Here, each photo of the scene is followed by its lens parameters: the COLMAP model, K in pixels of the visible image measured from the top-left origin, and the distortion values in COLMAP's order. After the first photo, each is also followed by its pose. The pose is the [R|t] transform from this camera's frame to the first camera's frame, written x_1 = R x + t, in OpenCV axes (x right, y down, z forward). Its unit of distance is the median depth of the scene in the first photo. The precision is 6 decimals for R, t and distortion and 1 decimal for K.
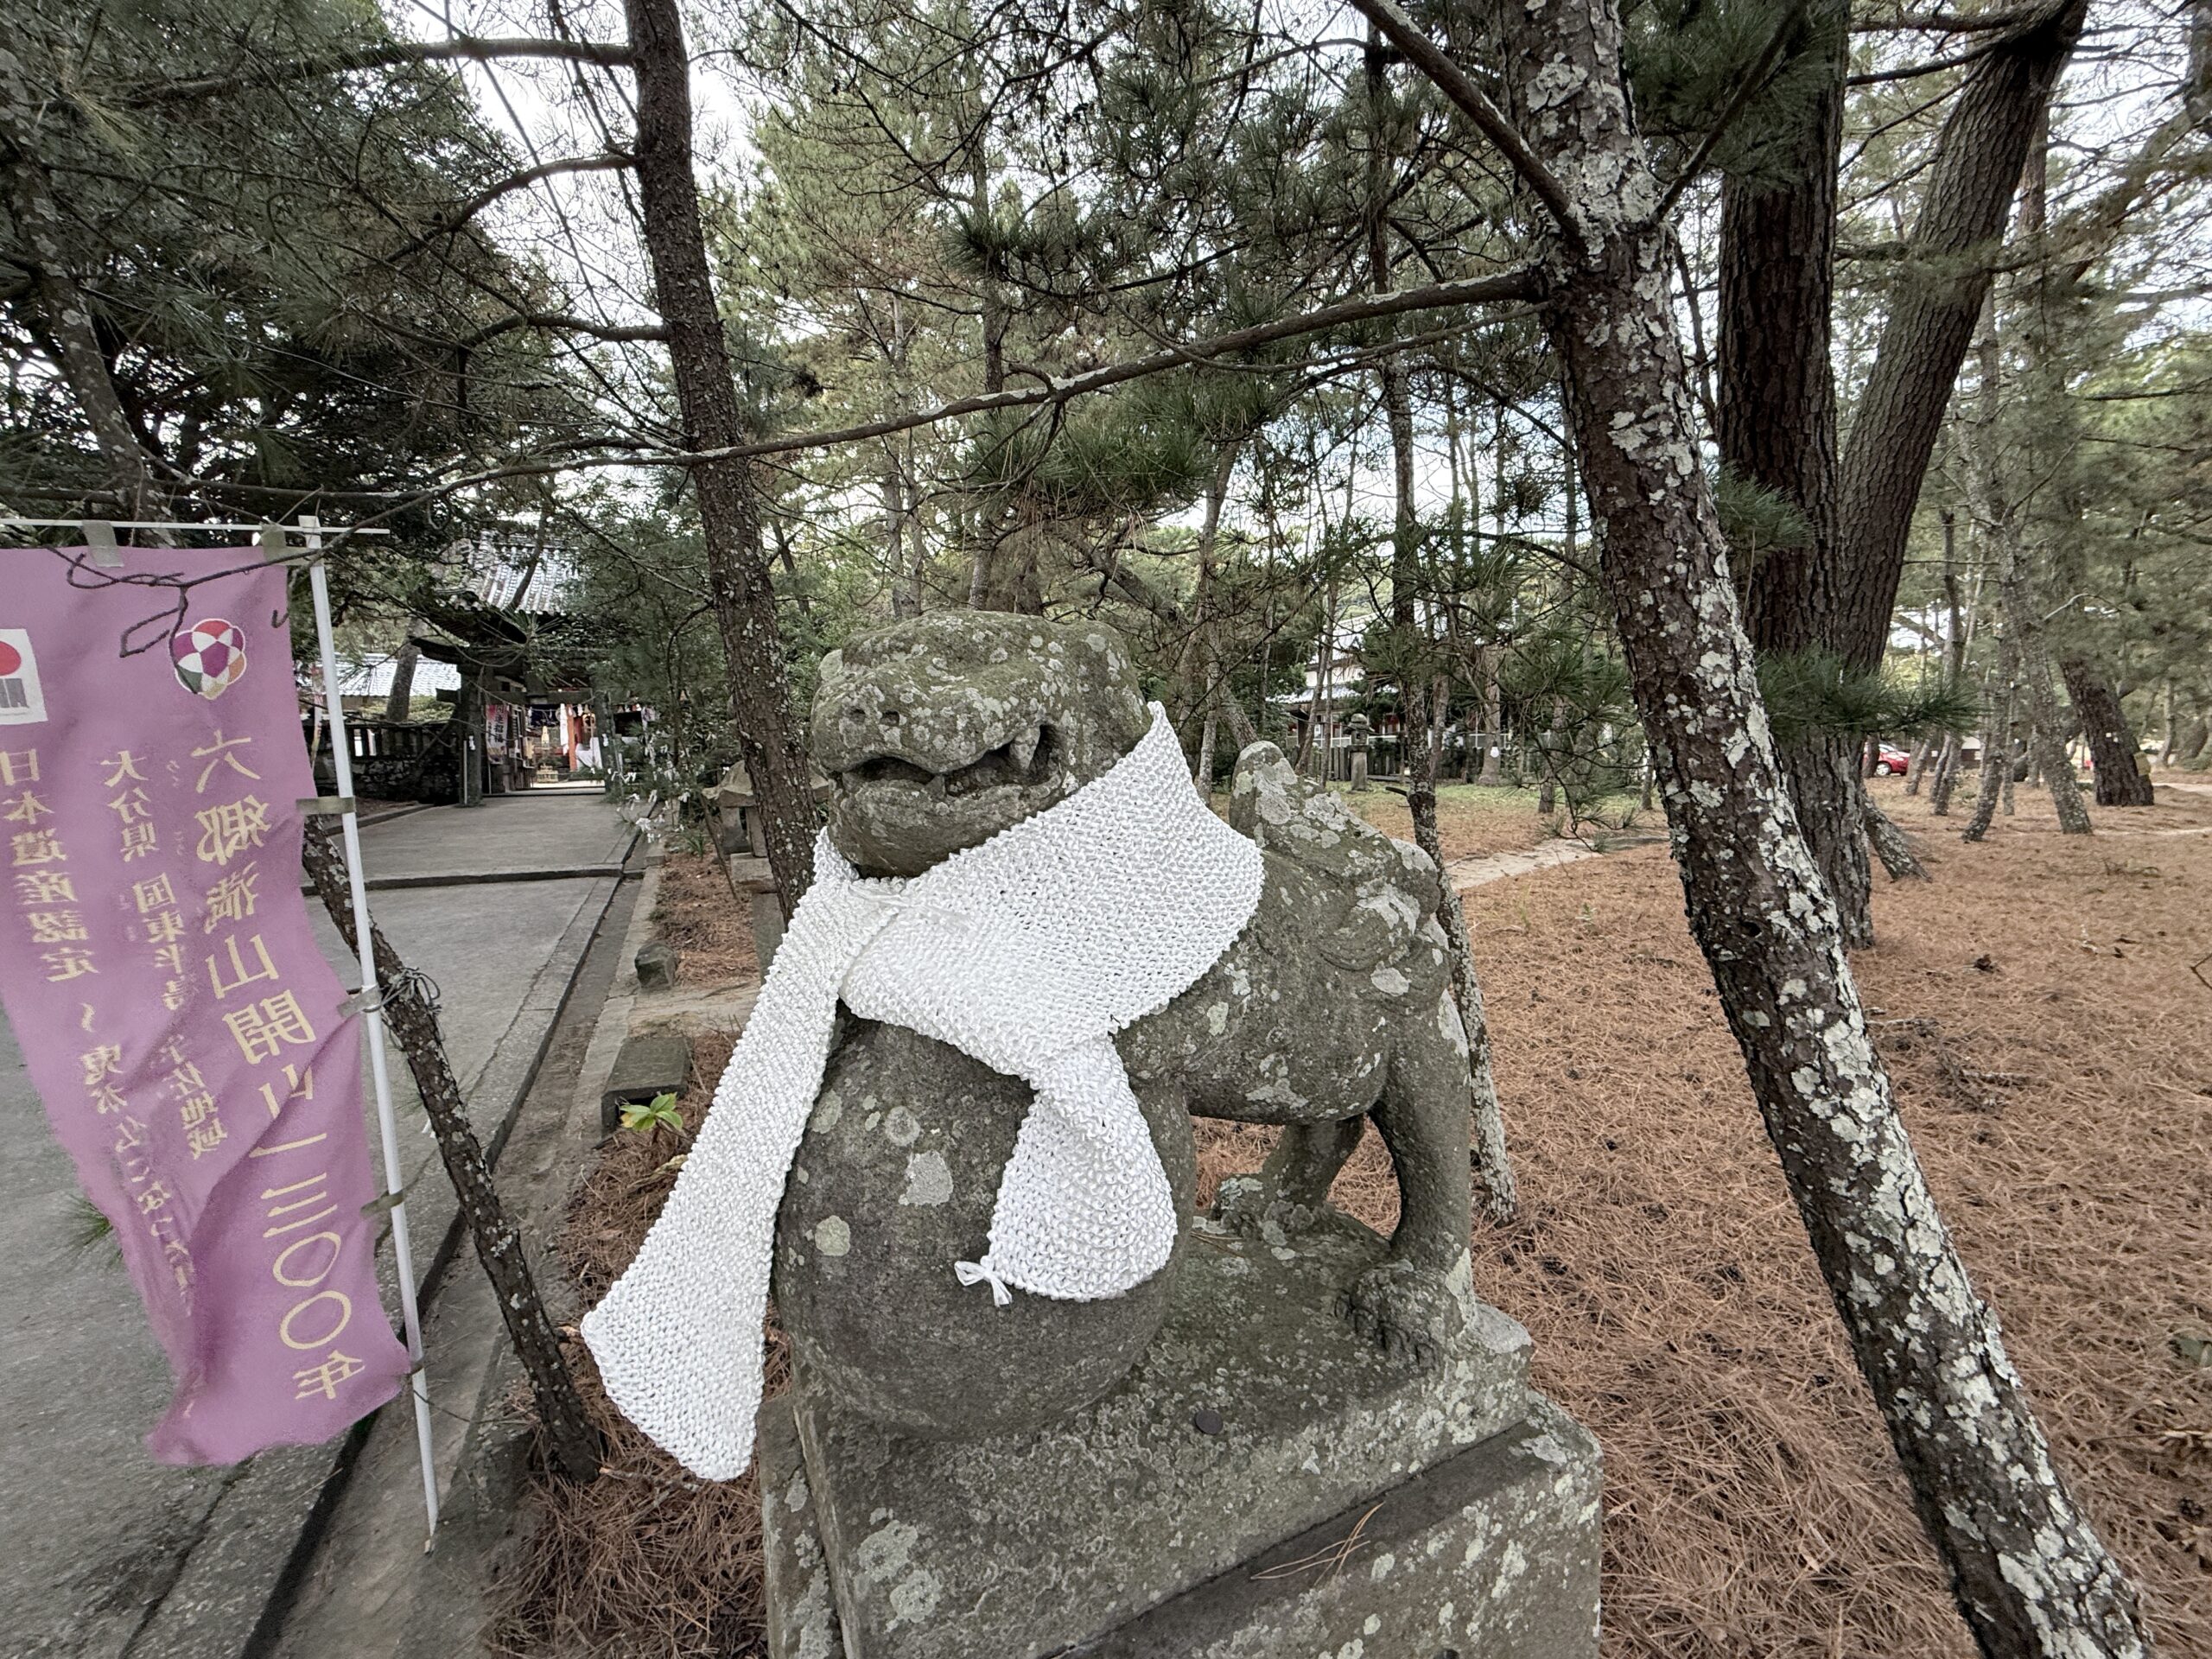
lens RADIAL K [[881.8, 0, 1106.0], [0, 881.8, 829.5], [0, 0, 1]] dist [0.001751, -0.000913]
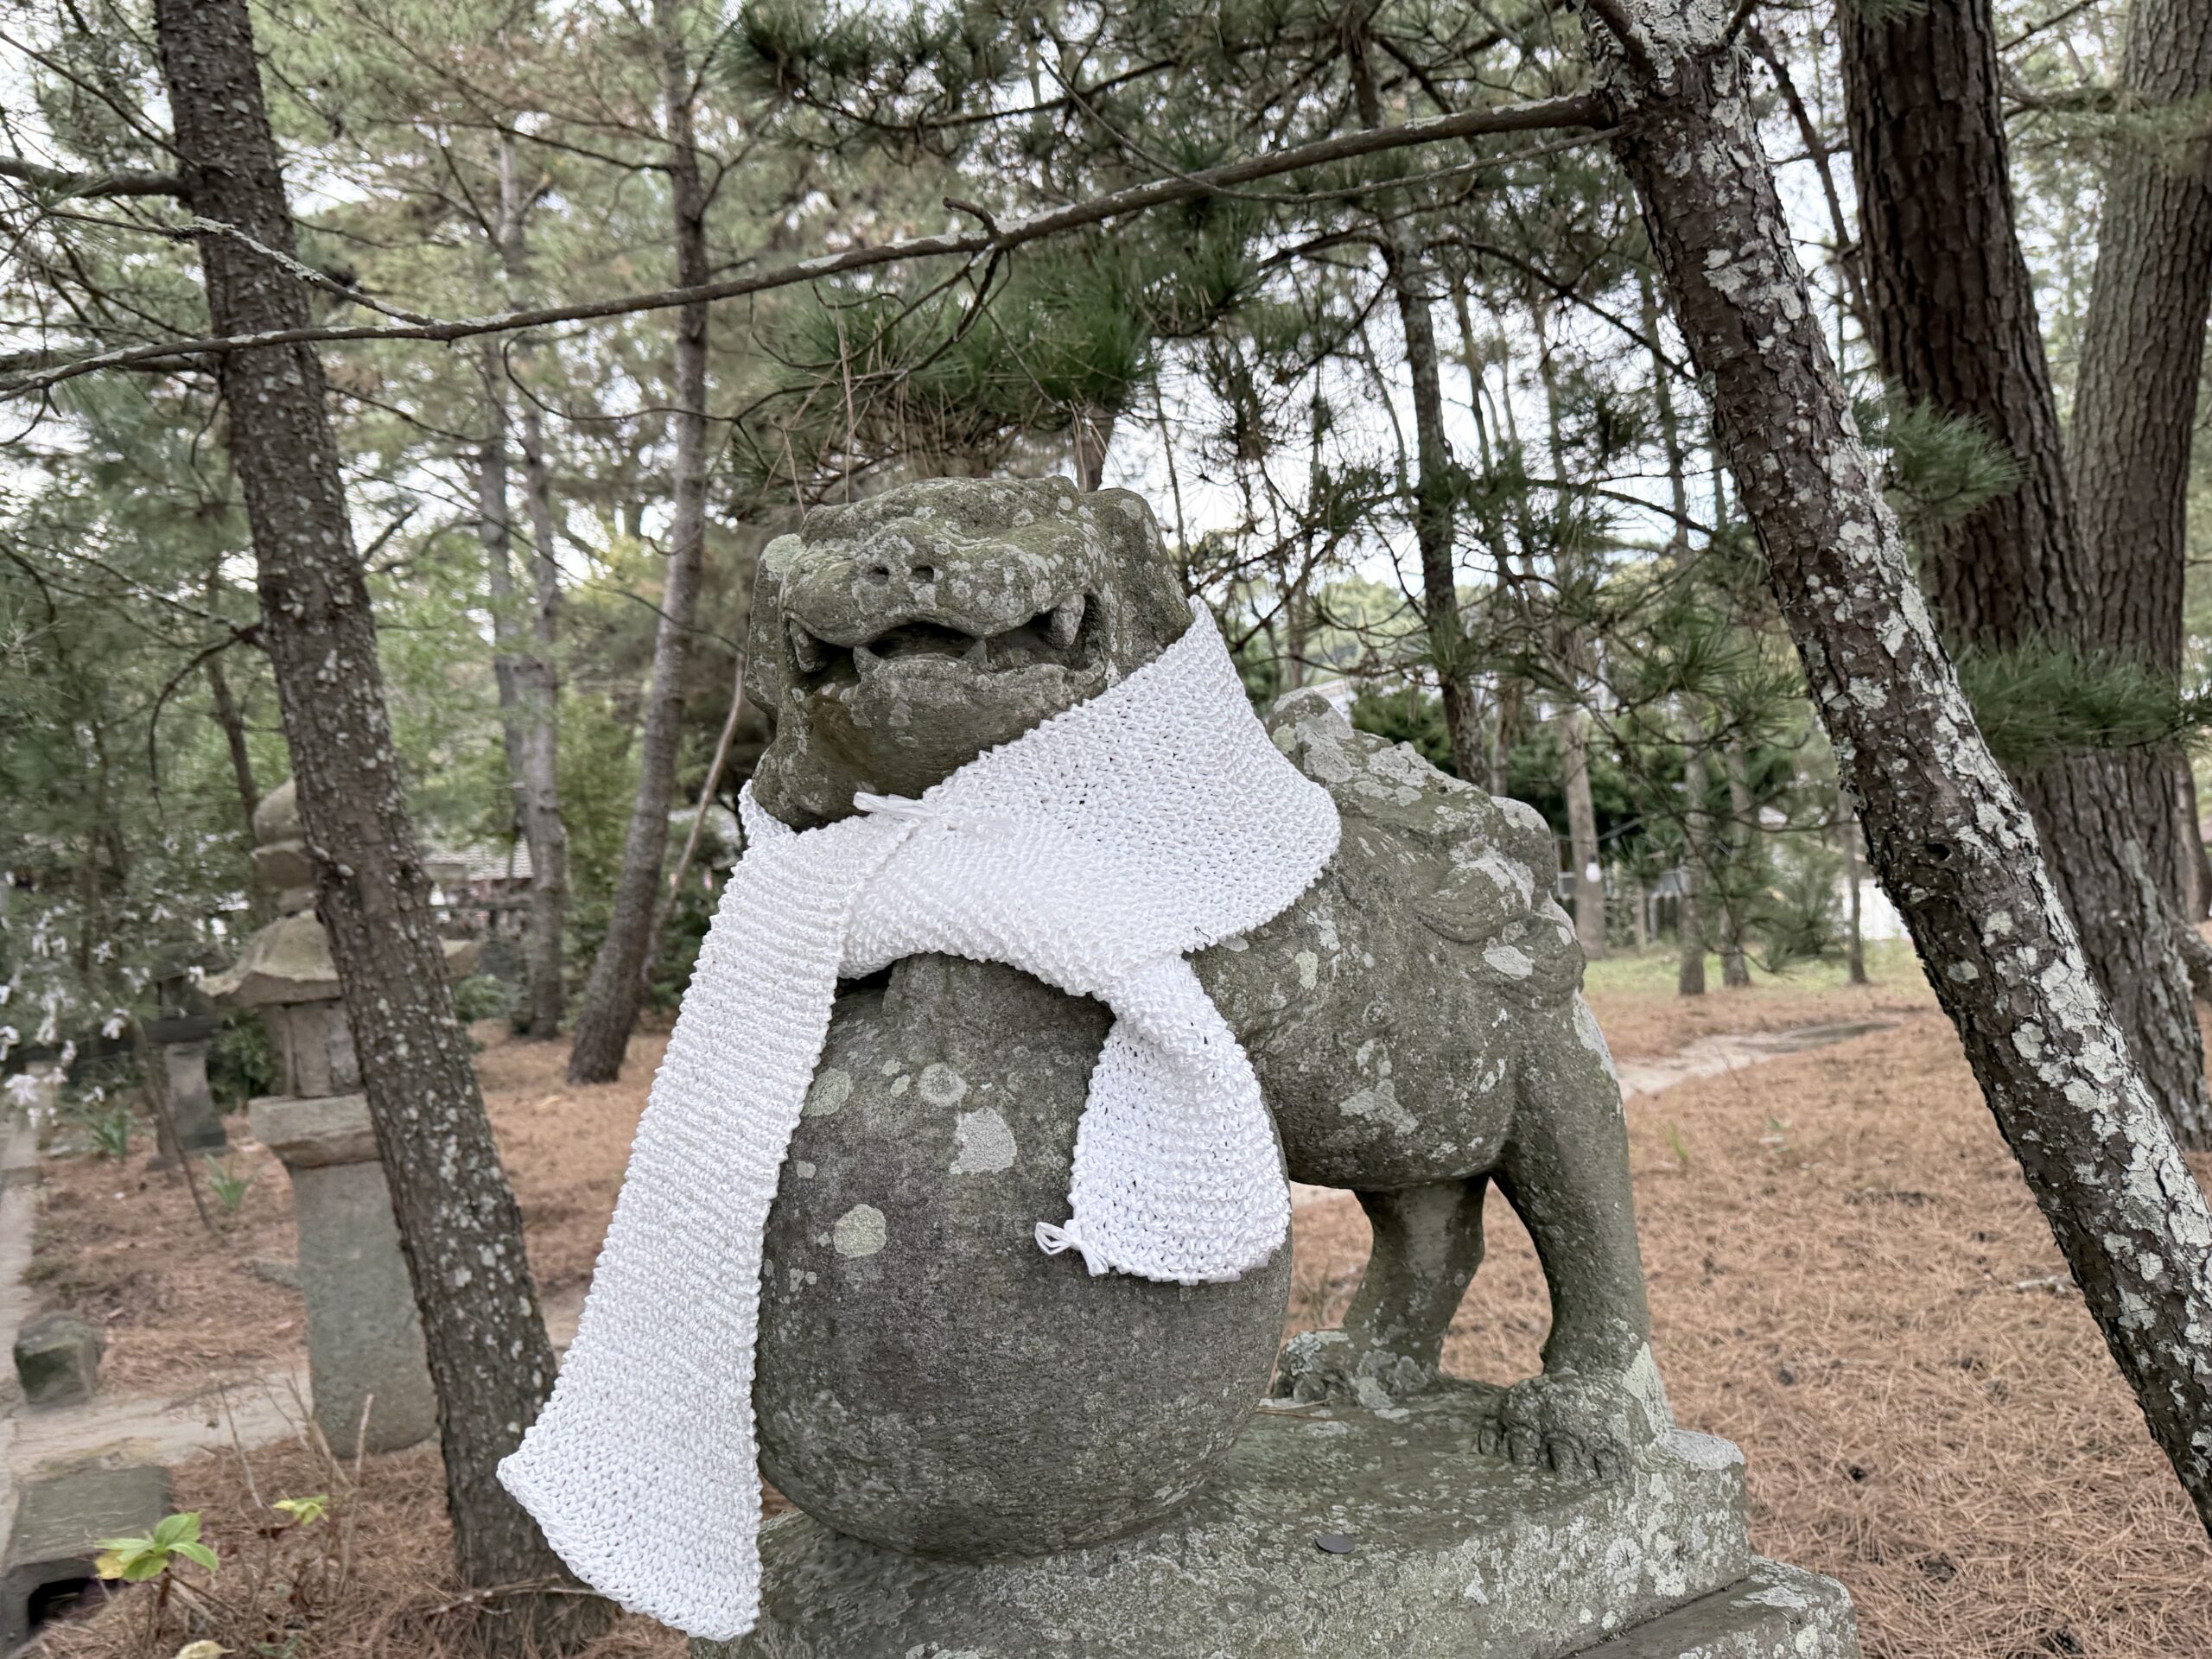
lens RADIAL K [[1659.5, 0, 1106.0], [0, 1659.5, 829.5], [0, 0, 1]] dist [-0.004150, -0.001266]
pose [[0.990974, -0.037391, 0.128733, -0.216915], [0.056757, 0.987021, -0.150225, 0.276640], [-0.121445, 0.156176, 0.980235, -0.394126]]
